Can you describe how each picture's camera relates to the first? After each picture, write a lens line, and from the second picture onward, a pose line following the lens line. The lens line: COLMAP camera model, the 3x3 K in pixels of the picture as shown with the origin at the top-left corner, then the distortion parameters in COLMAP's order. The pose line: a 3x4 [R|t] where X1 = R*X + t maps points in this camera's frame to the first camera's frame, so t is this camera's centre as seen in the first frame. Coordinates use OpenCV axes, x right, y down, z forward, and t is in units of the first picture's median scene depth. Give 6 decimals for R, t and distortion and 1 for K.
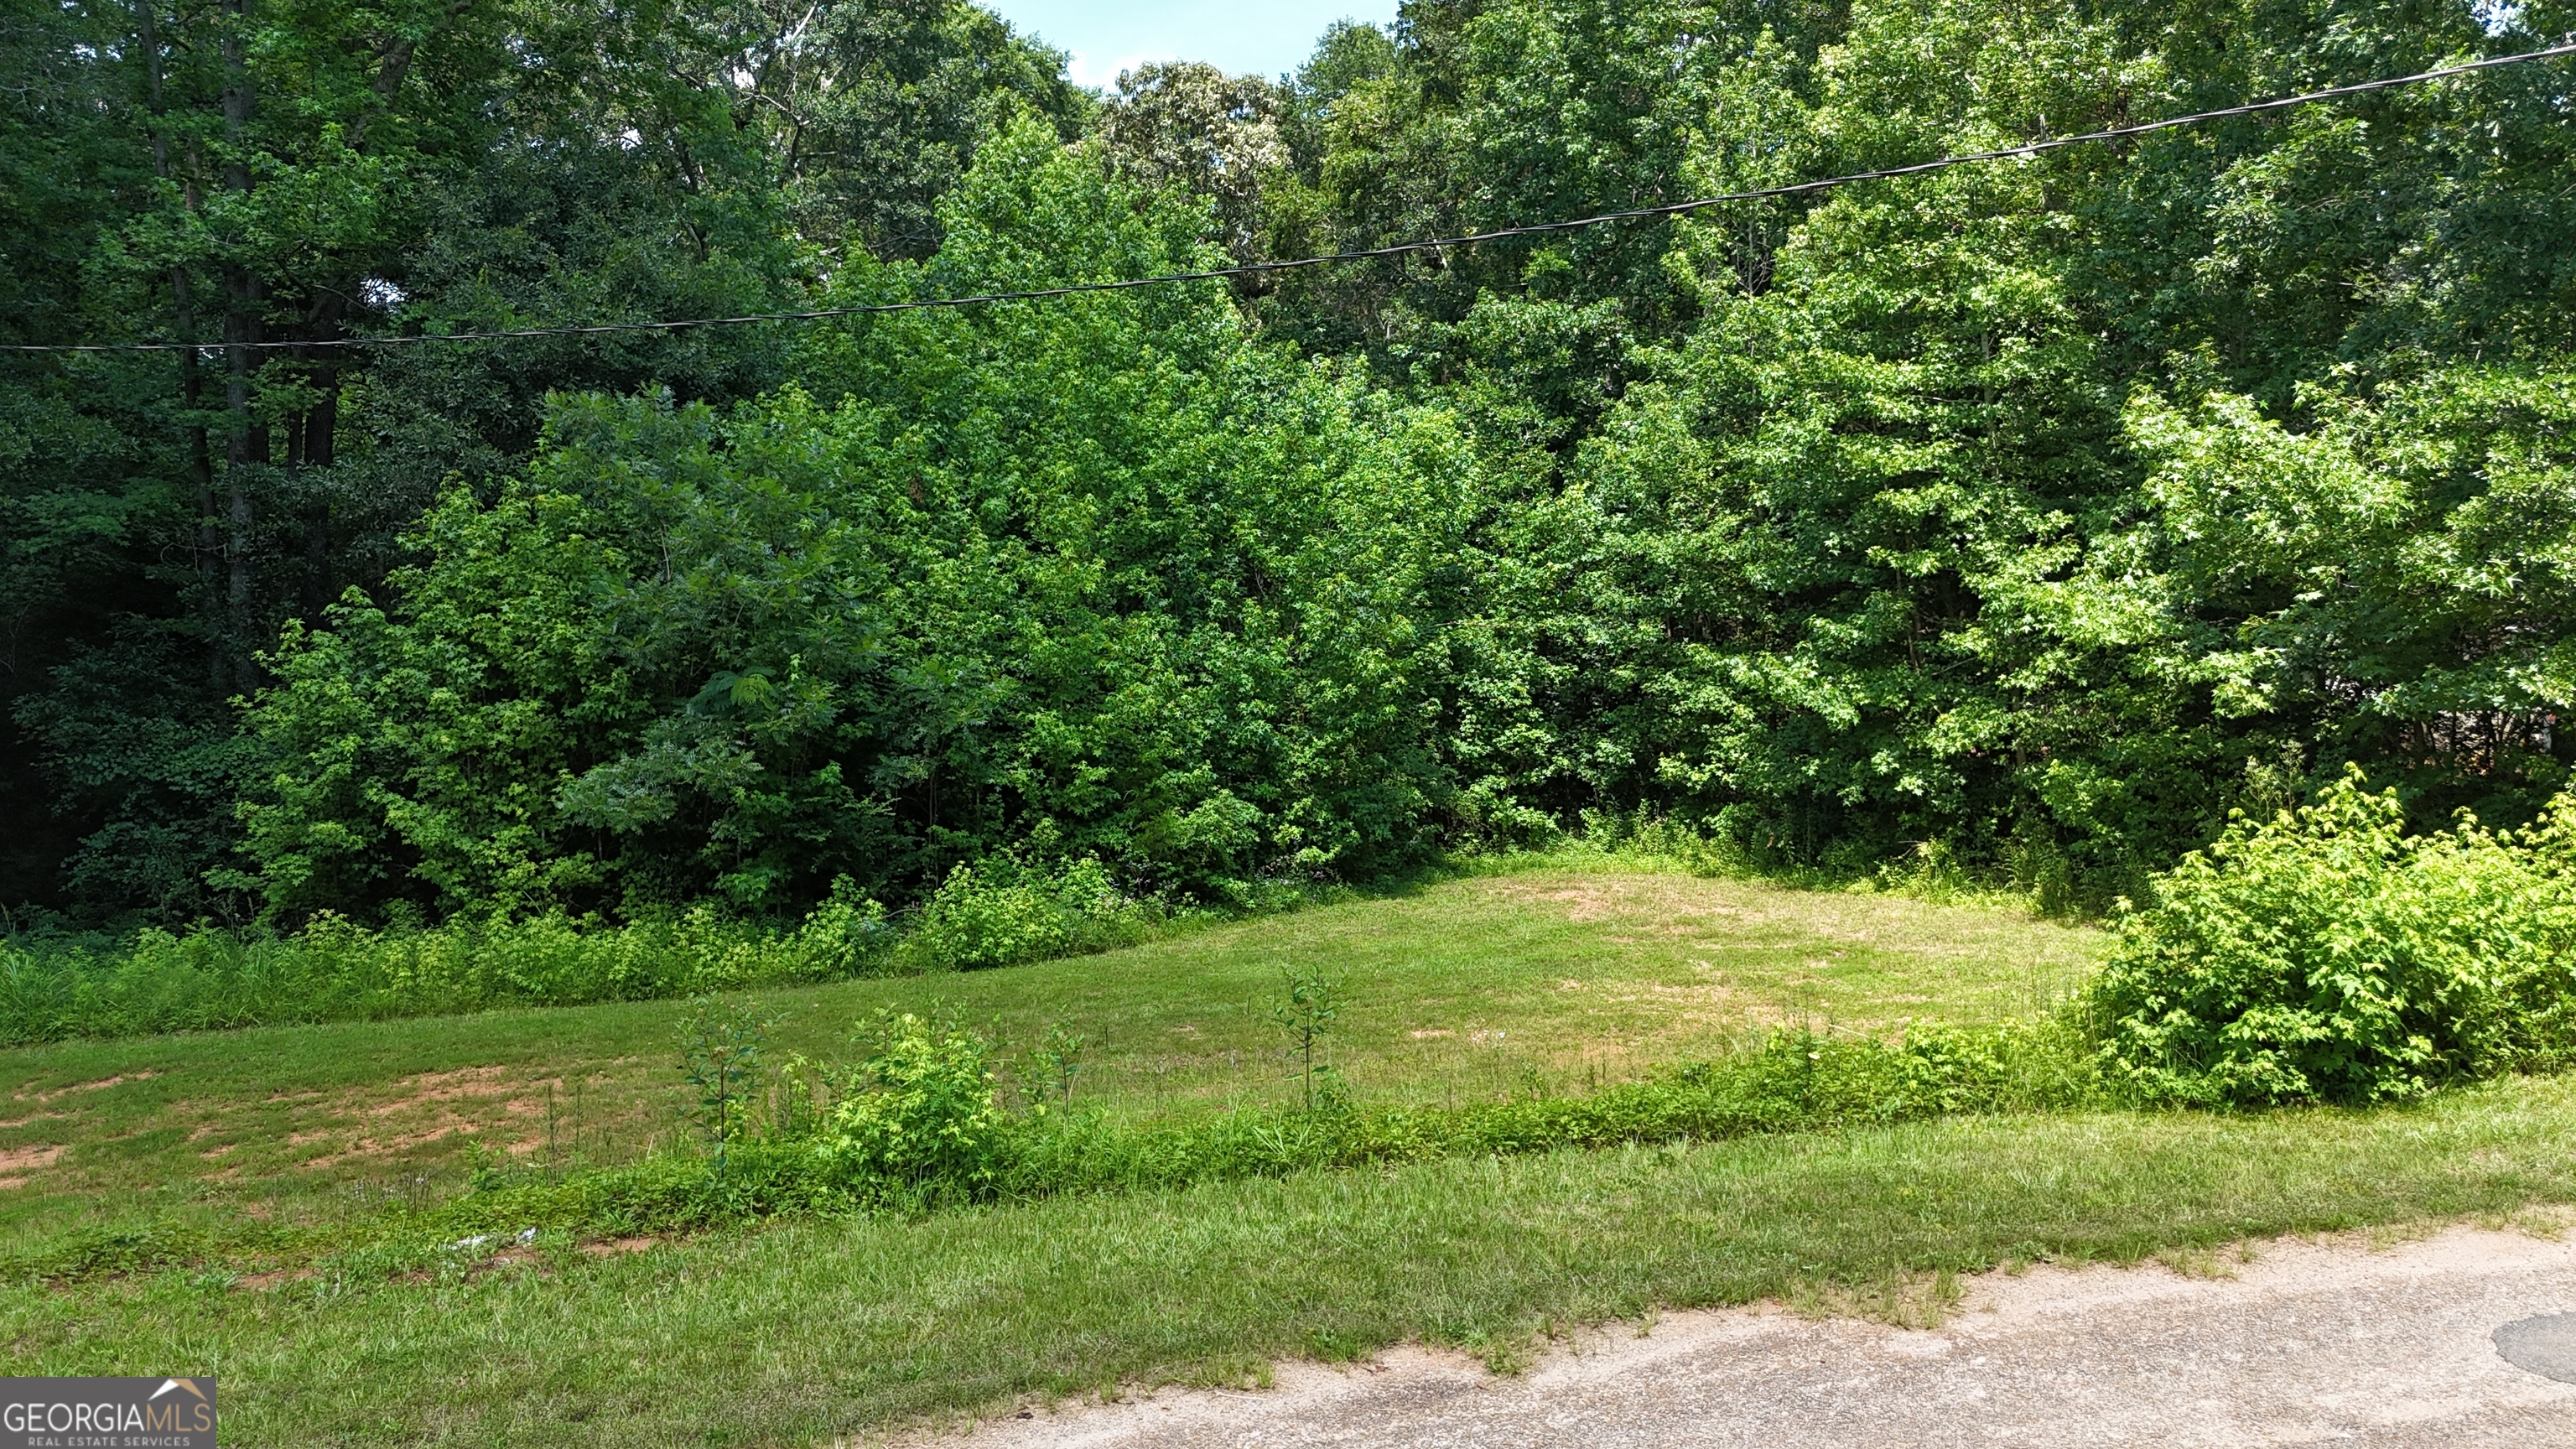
lens RADIAL K [[1893.6, 0, 1291.1], [0, 1893.6, 729.1], [0, 0, 1]] dist [0.085656, -0.094050]
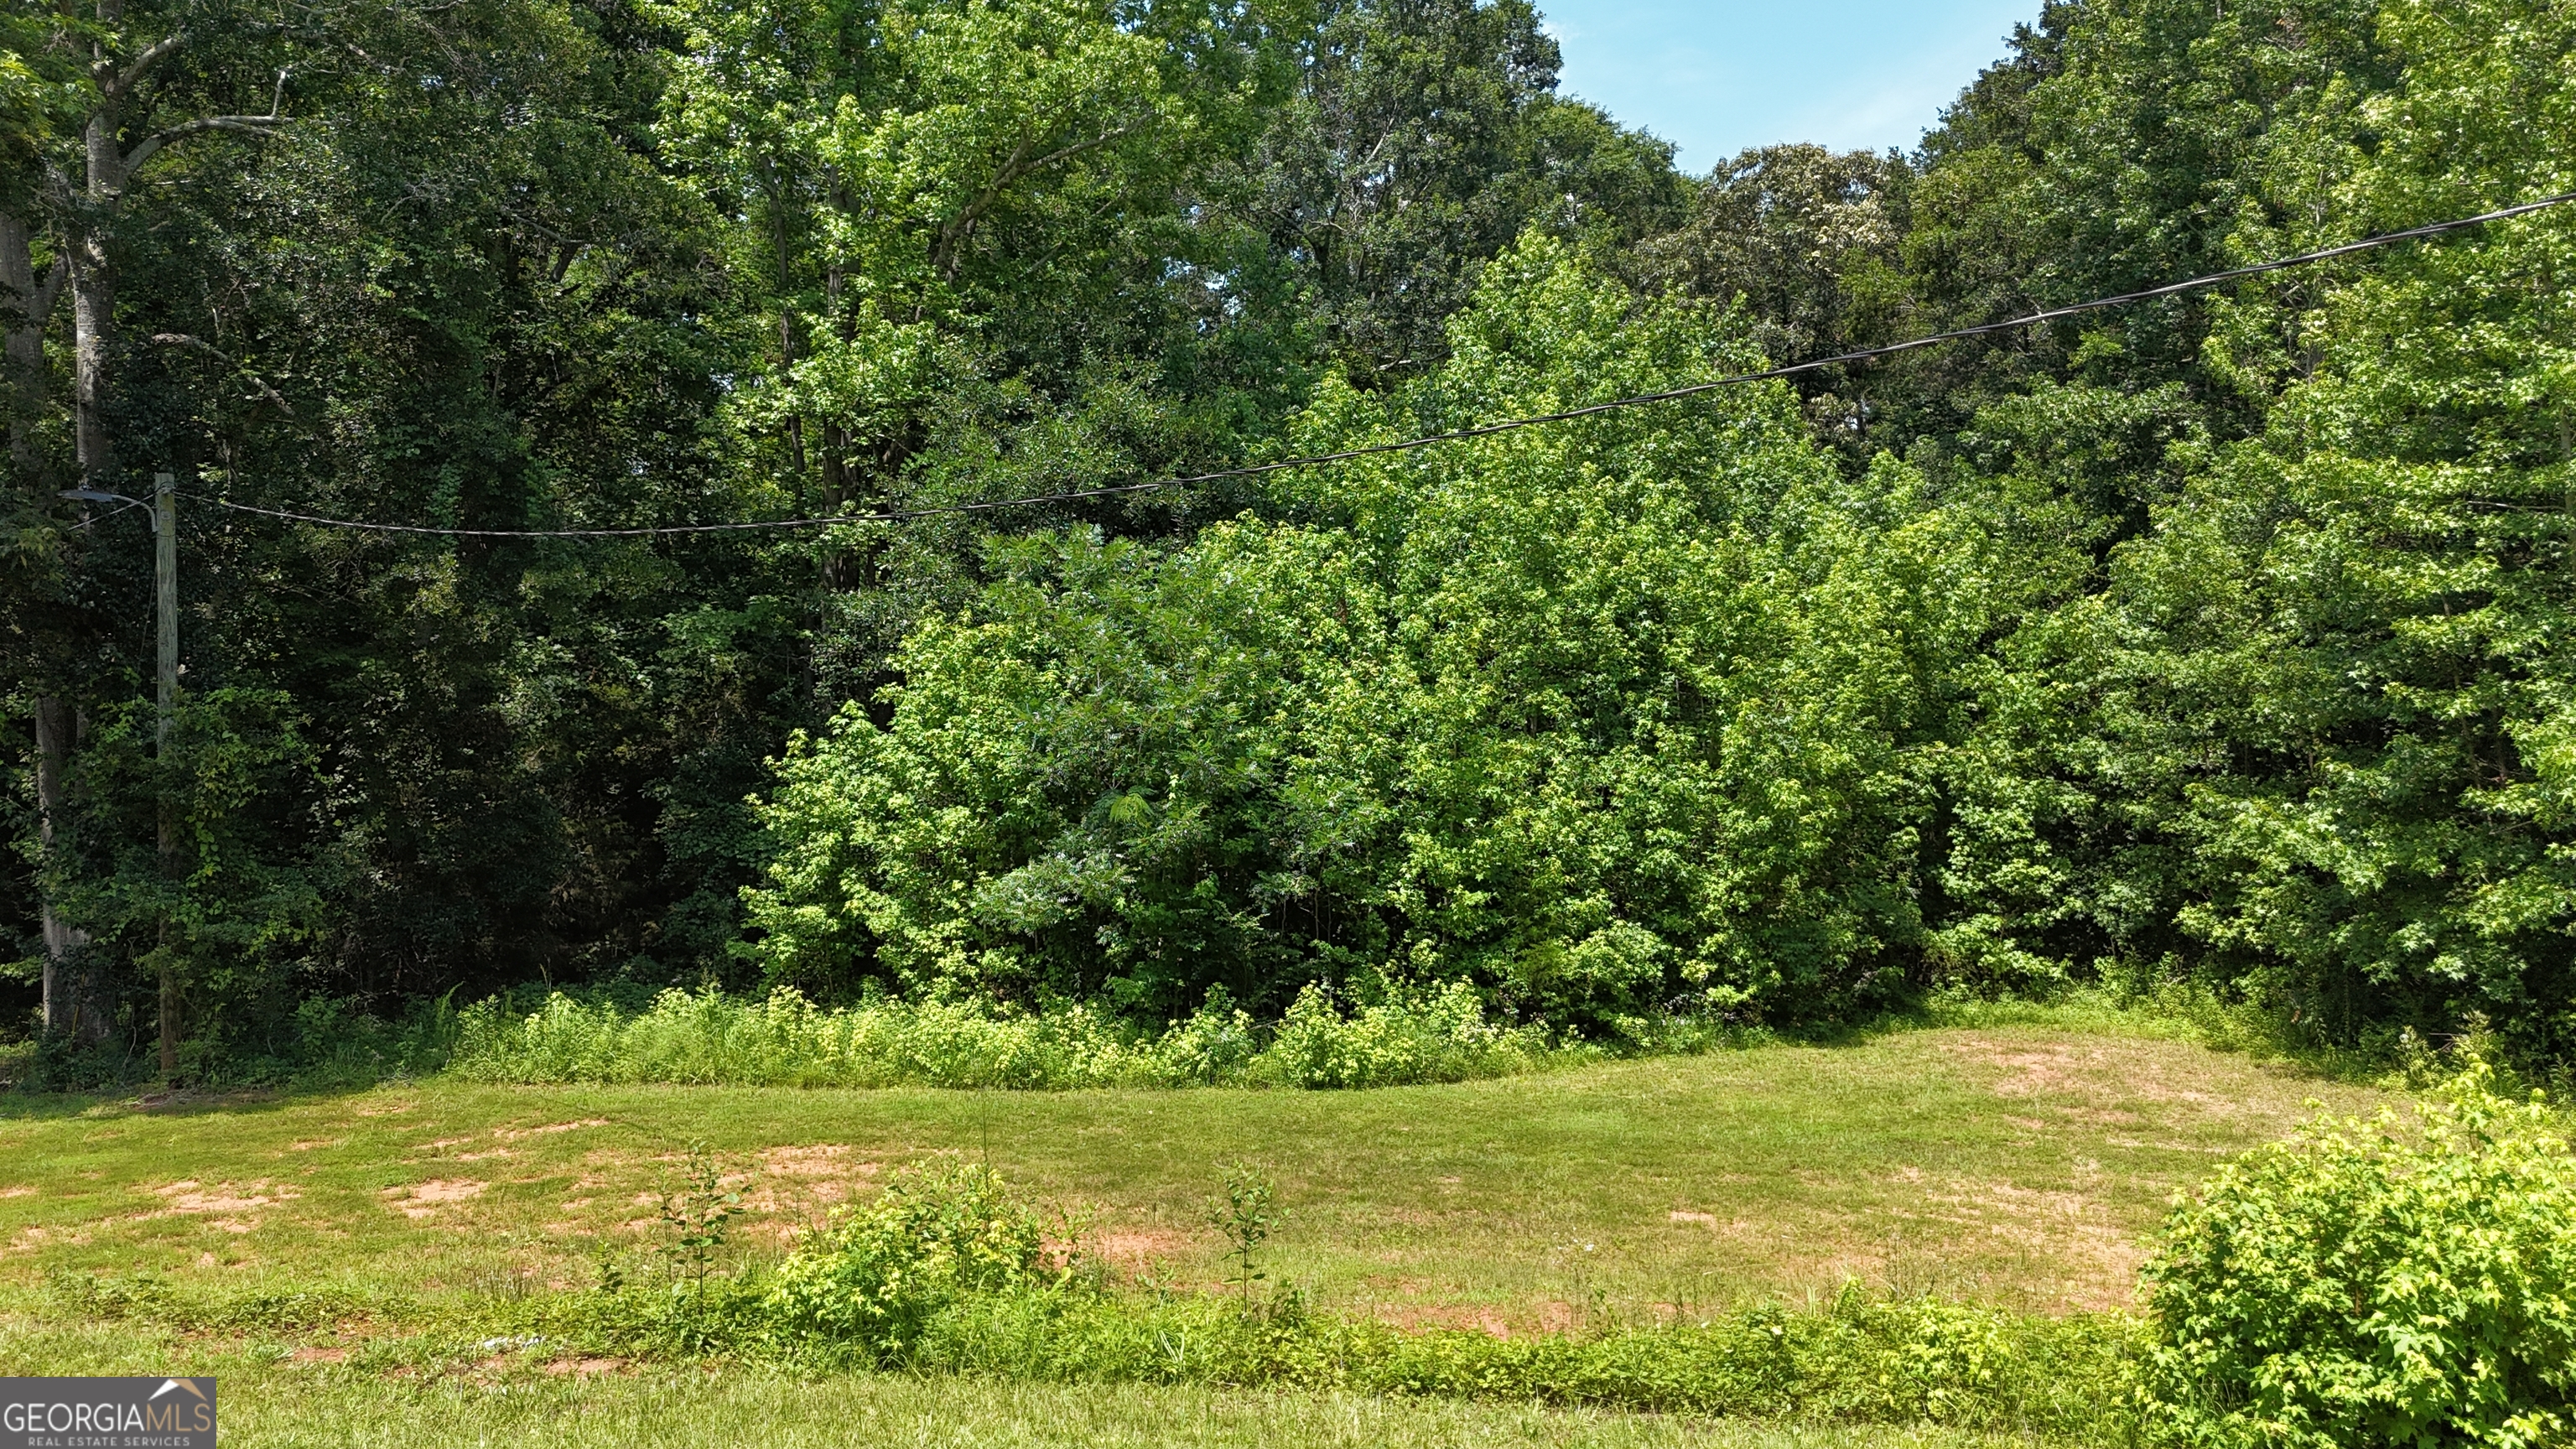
lens RADIAL K [[1893.6, 0, 1291.3], [0, 1893.6, 725.5], [0, 0, 1]] dist [0.085656, -0.094050]
pose [[0.932447, 0.024279, -0.360491, 0.153542], [-0.037835, 0.998816, -0.030592, -0.031071], [0.359322, 0.042164, 0.932261, 0.027059]]
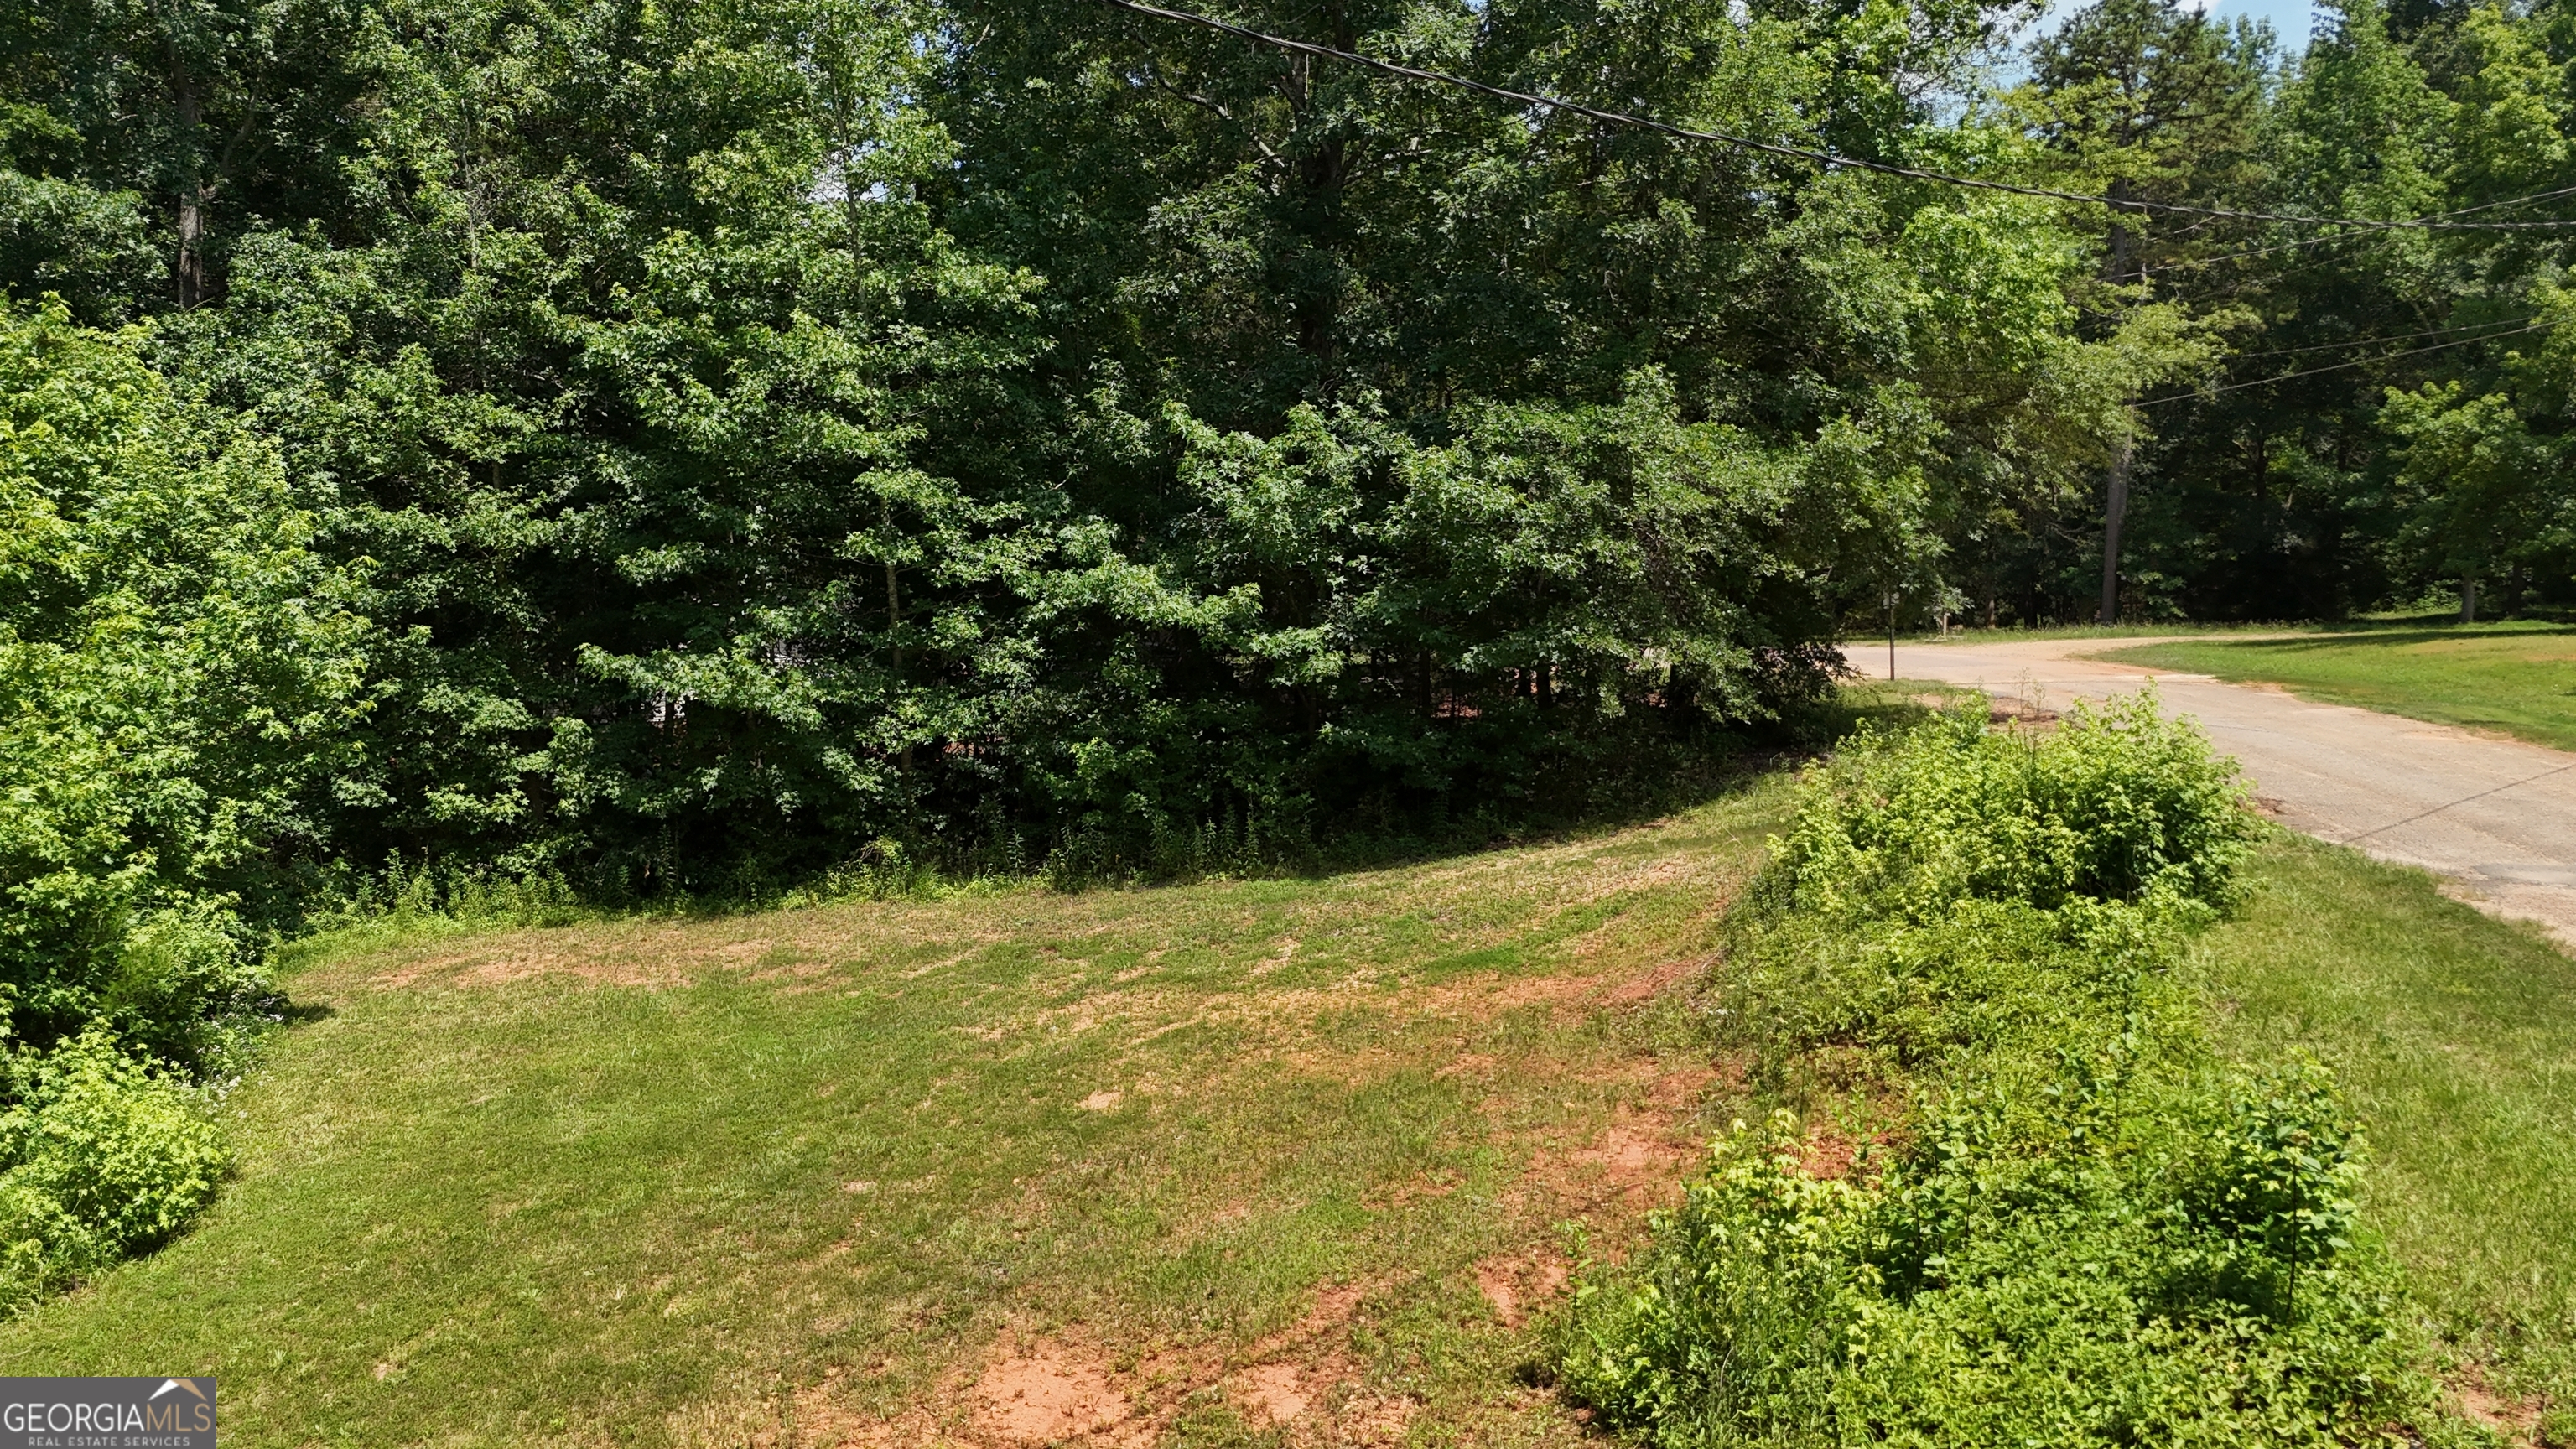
lens RADIAL K [[1893.6, 0, 1299.3], [0, 1893.6, 735.3], [0, 0, 1]] dist [0.085656, -0.094050]
pose [[0.460191, -0.072110, 0.884887, -0.416929], [0.074942, 0.996294, 0.042214, -0.018633], [-0.884651, 0.046889, 0.463890, 0.365679]]
